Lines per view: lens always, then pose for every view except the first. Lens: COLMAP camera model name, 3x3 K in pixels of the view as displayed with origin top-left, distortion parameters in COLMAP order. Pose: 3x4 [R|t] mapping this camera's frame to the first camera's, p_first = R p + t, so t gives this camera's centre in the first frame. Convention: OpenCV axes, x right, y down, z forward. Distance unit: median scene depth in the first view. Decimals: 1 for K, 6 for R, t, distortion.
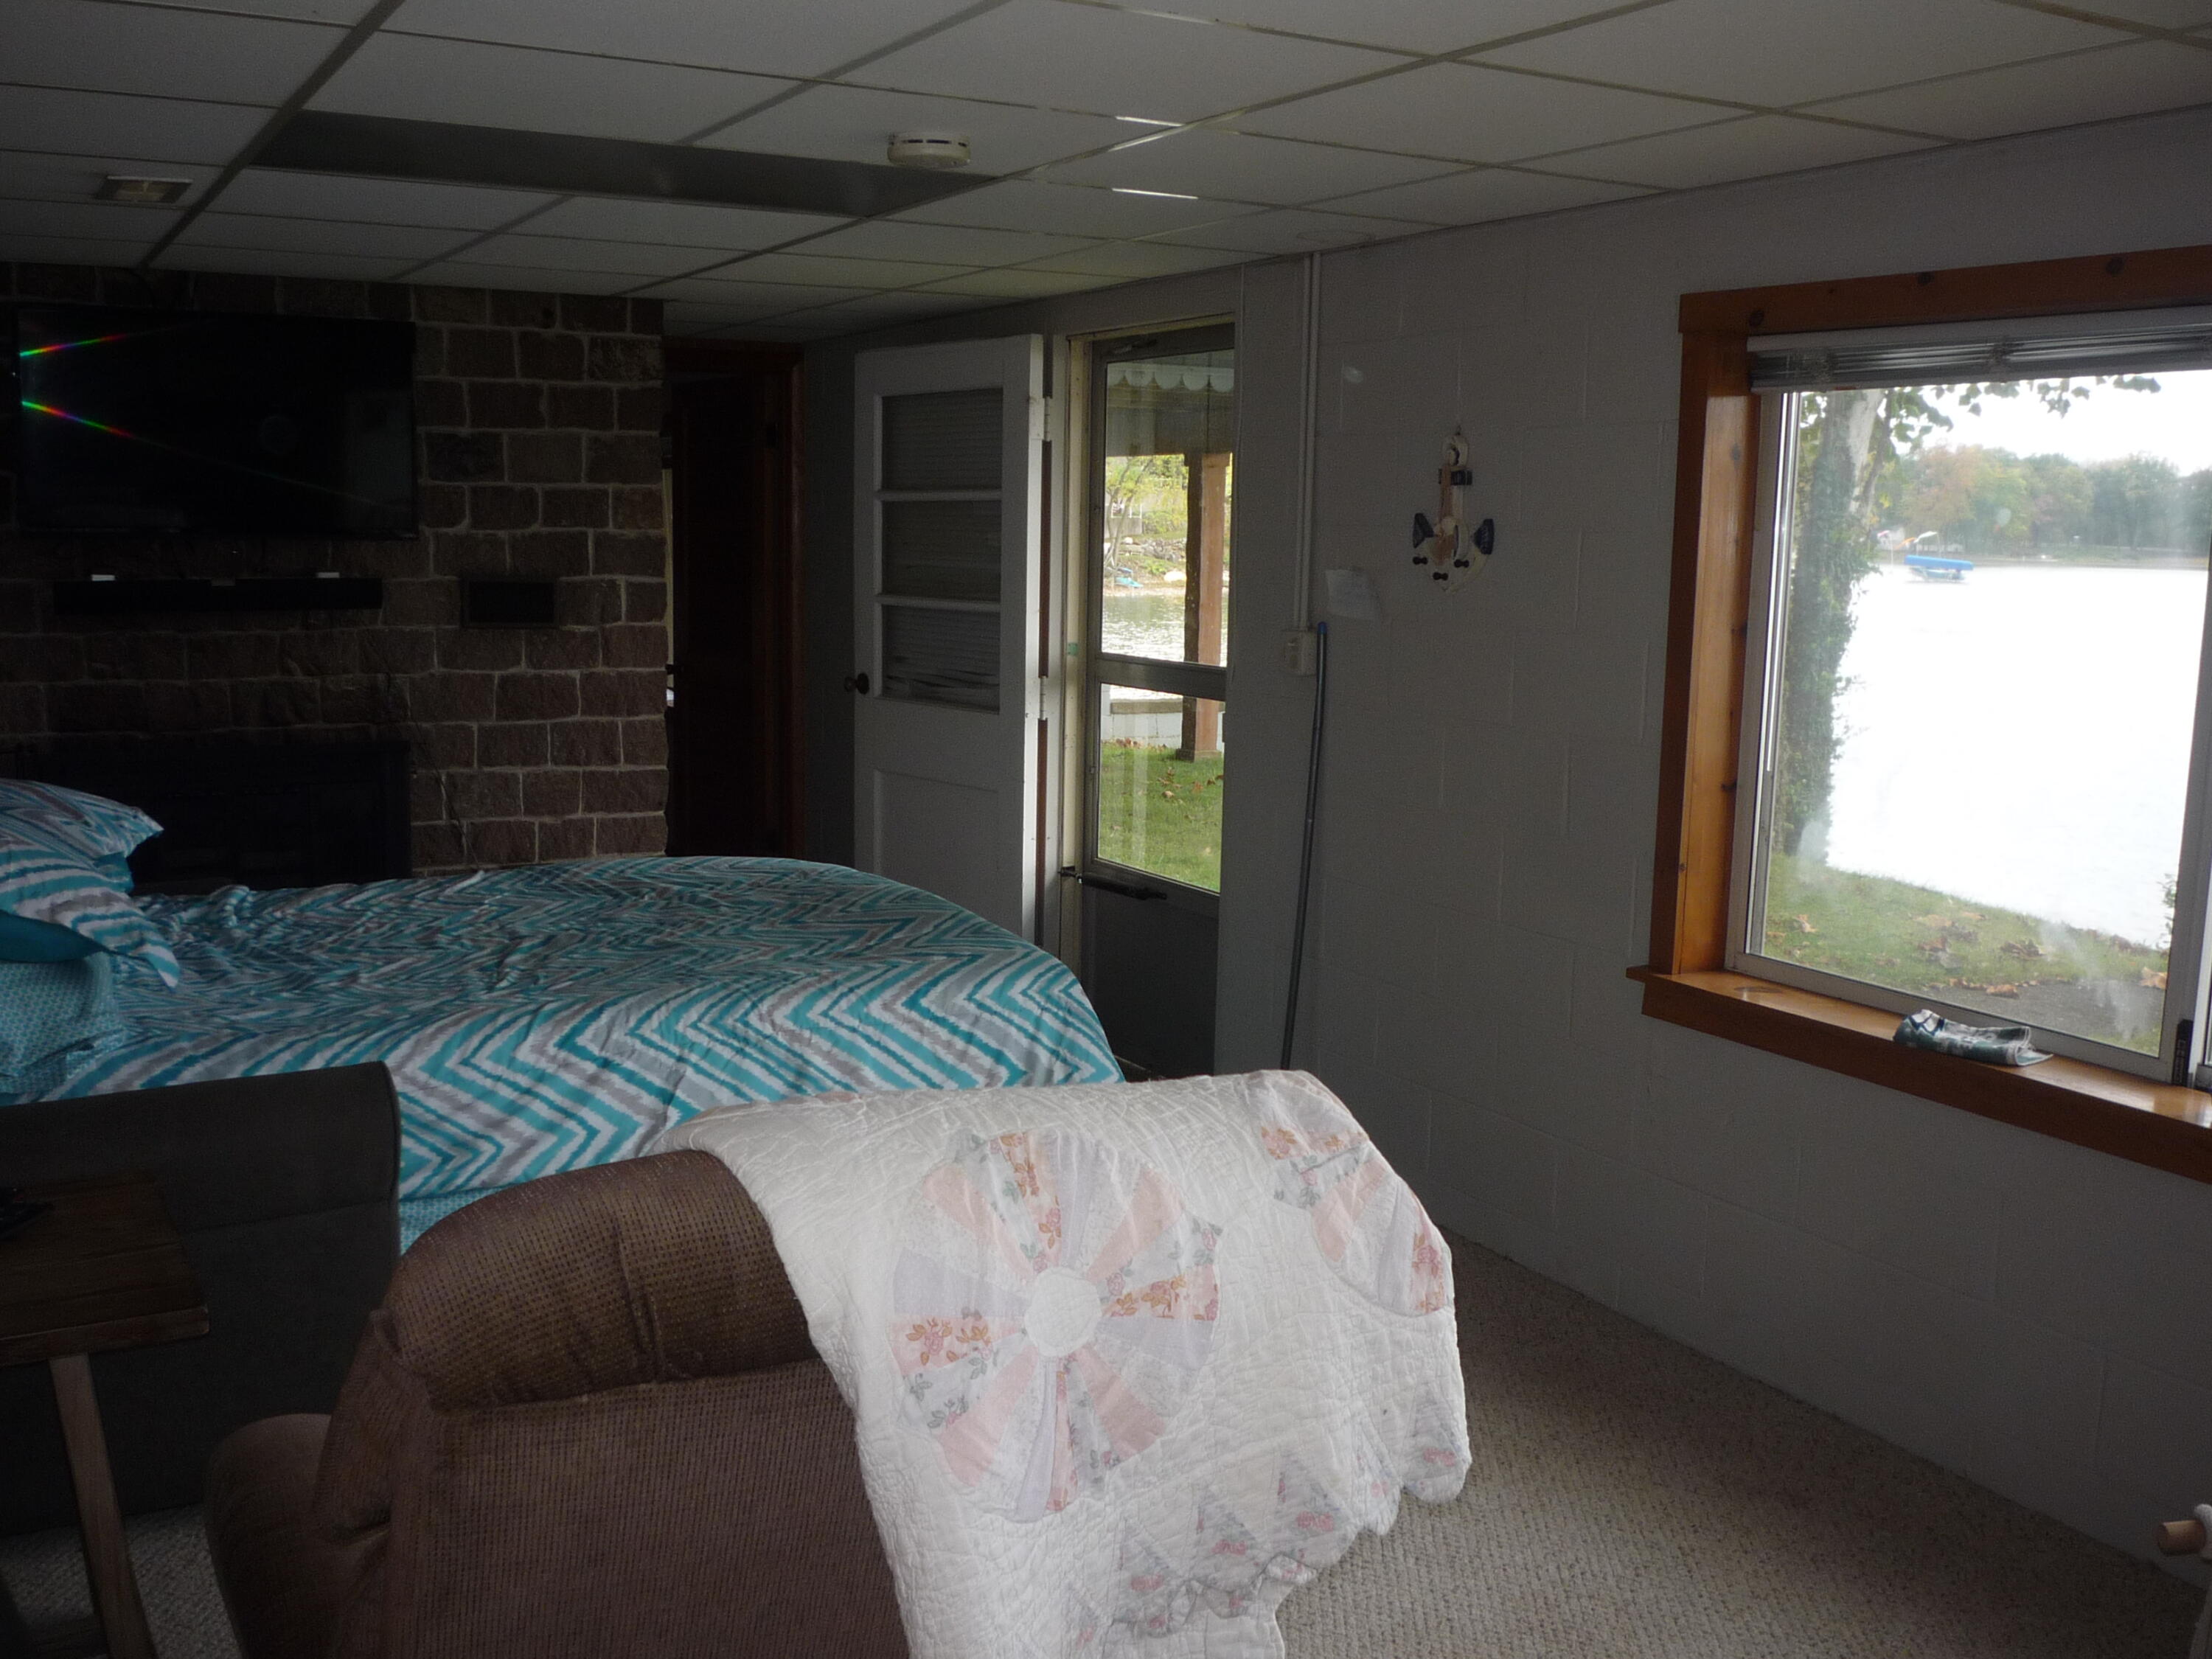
lens RADIAL K [[2069.1, 0, 1106.0], [0, 2069.1, 829.5], [0, 0, 1]] dist [-0.114847, 0.115263]
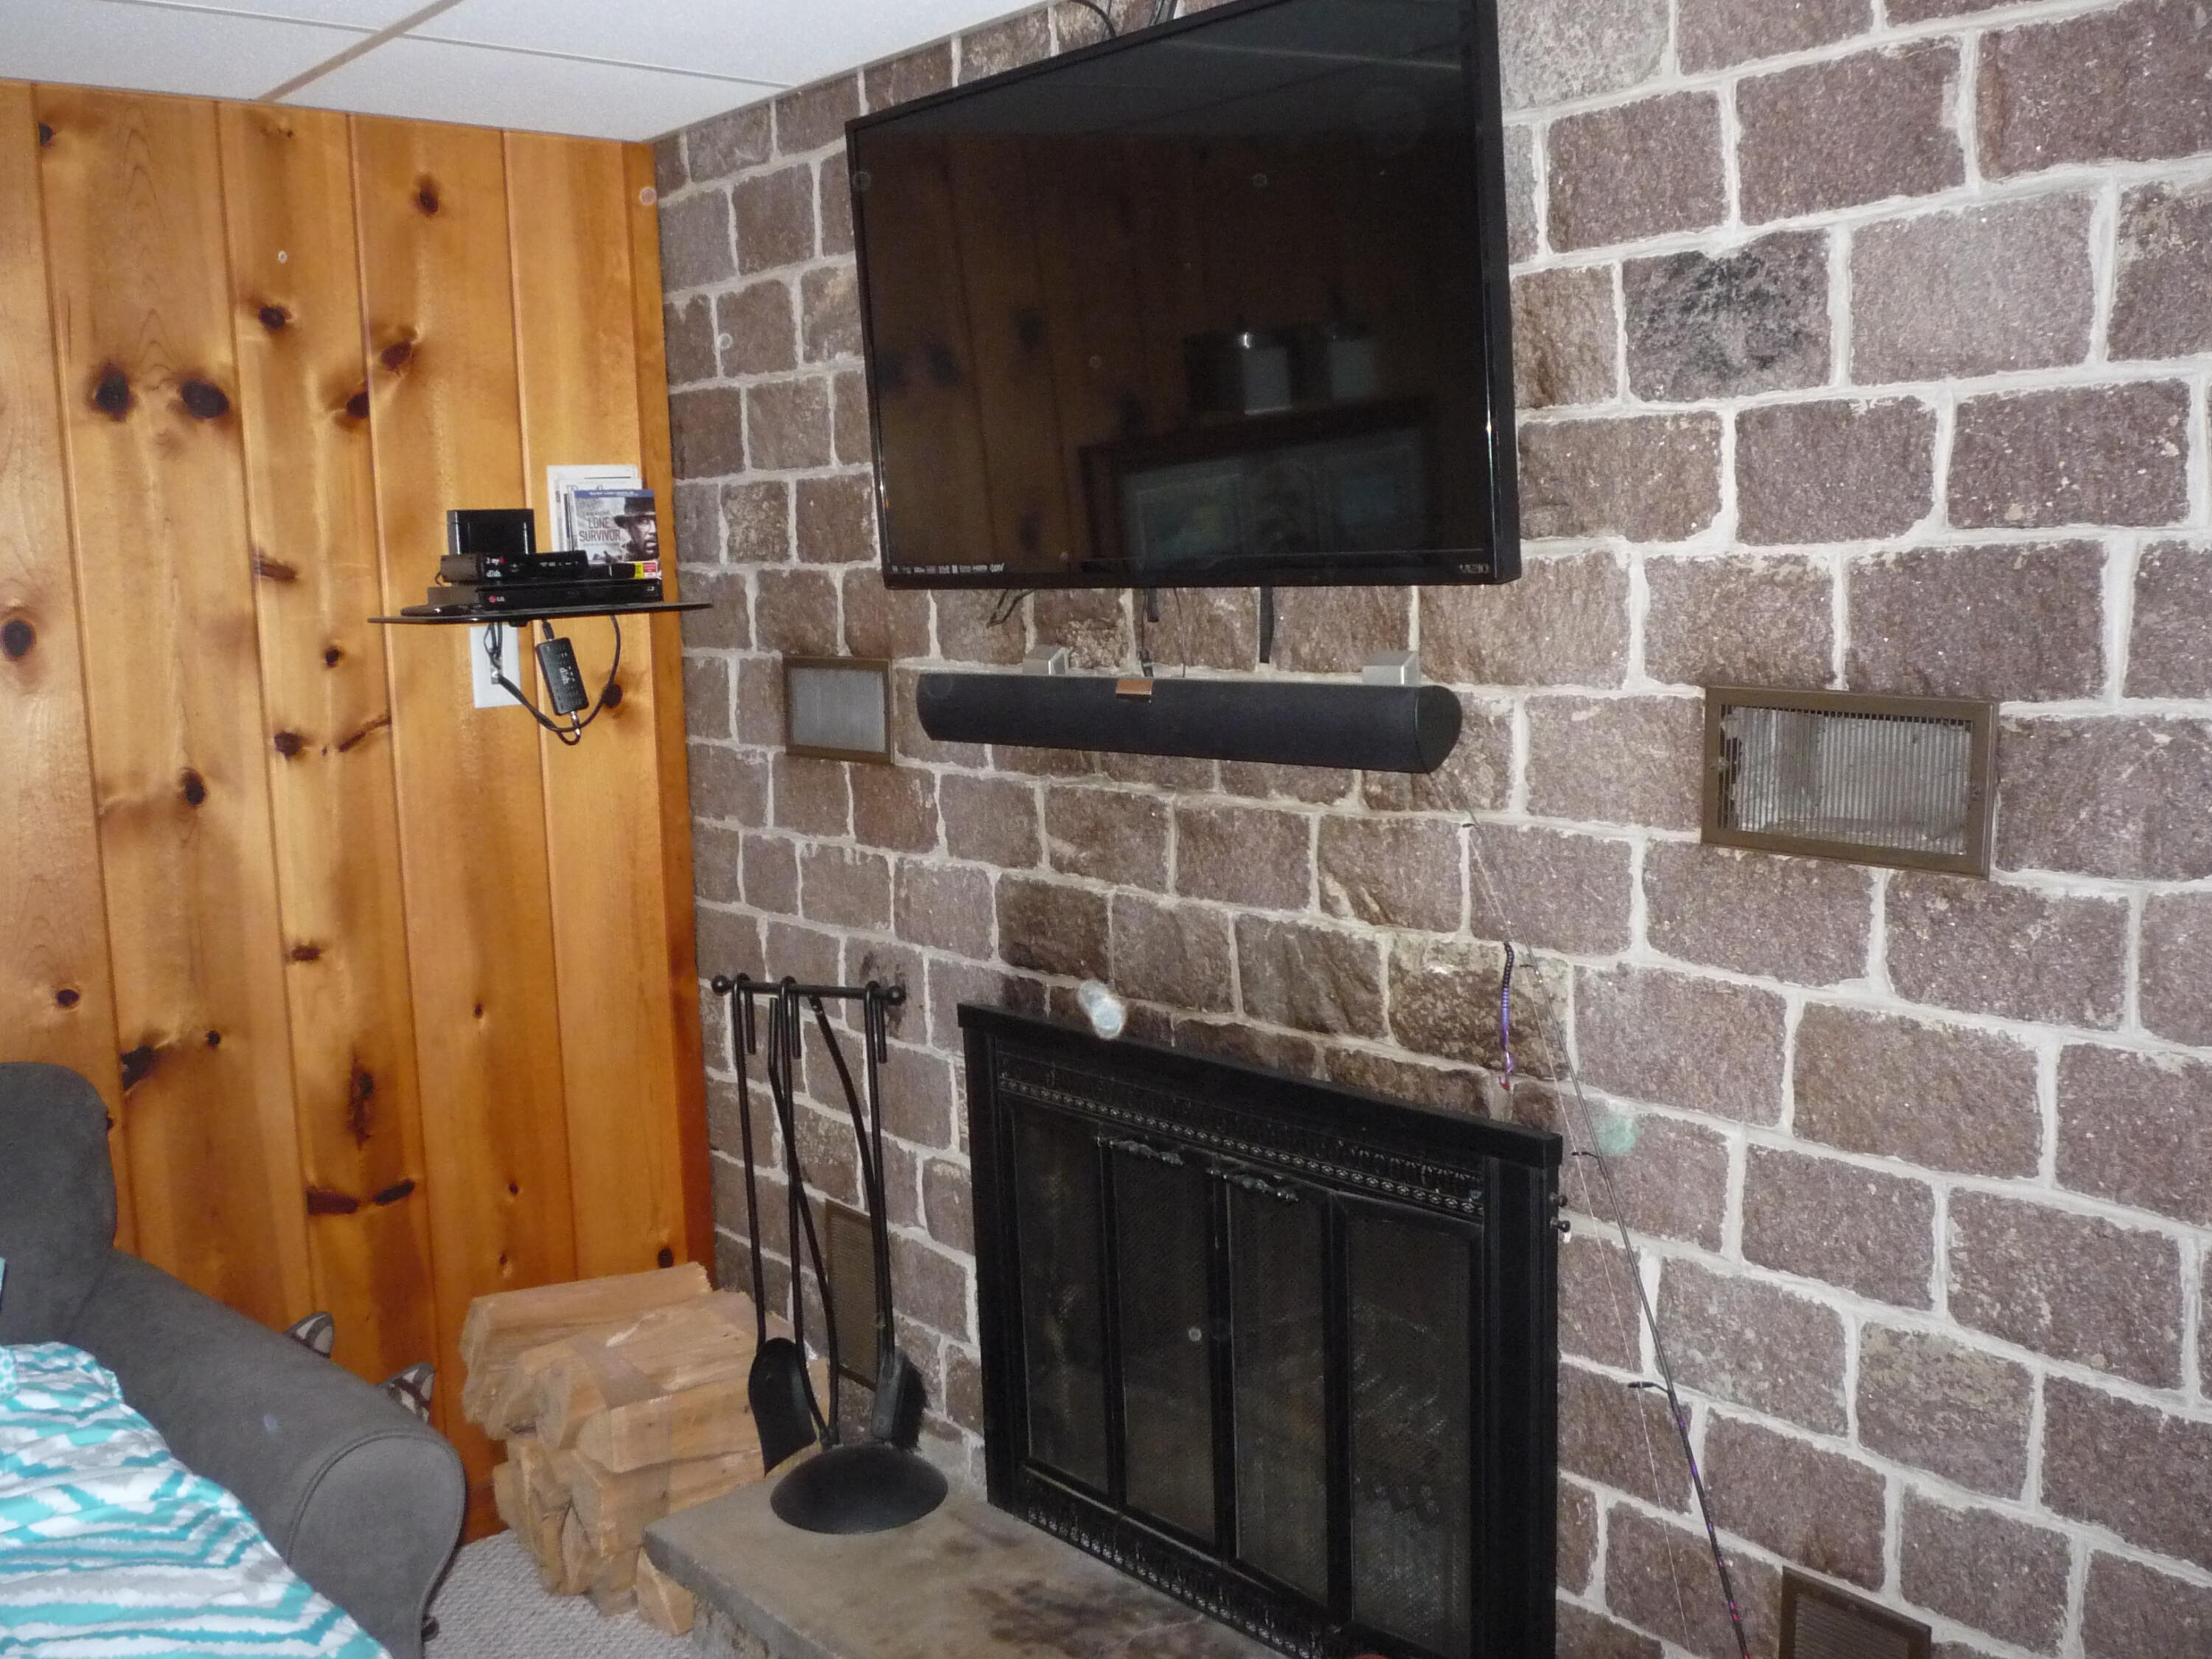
lens RADIAL K [[2078.7, 0, 1106.0], [0, 2078.7, 829.5], [0, 0, 1]] dist [-0.043826, -0.002838]
pose [[0.193489, 0.104724, -0.975497, -0.006224], [-0.114161, 0.989936, 0.083631, -0.117712], [0.974438, 0.095183, 0.203497, 0.836822]]
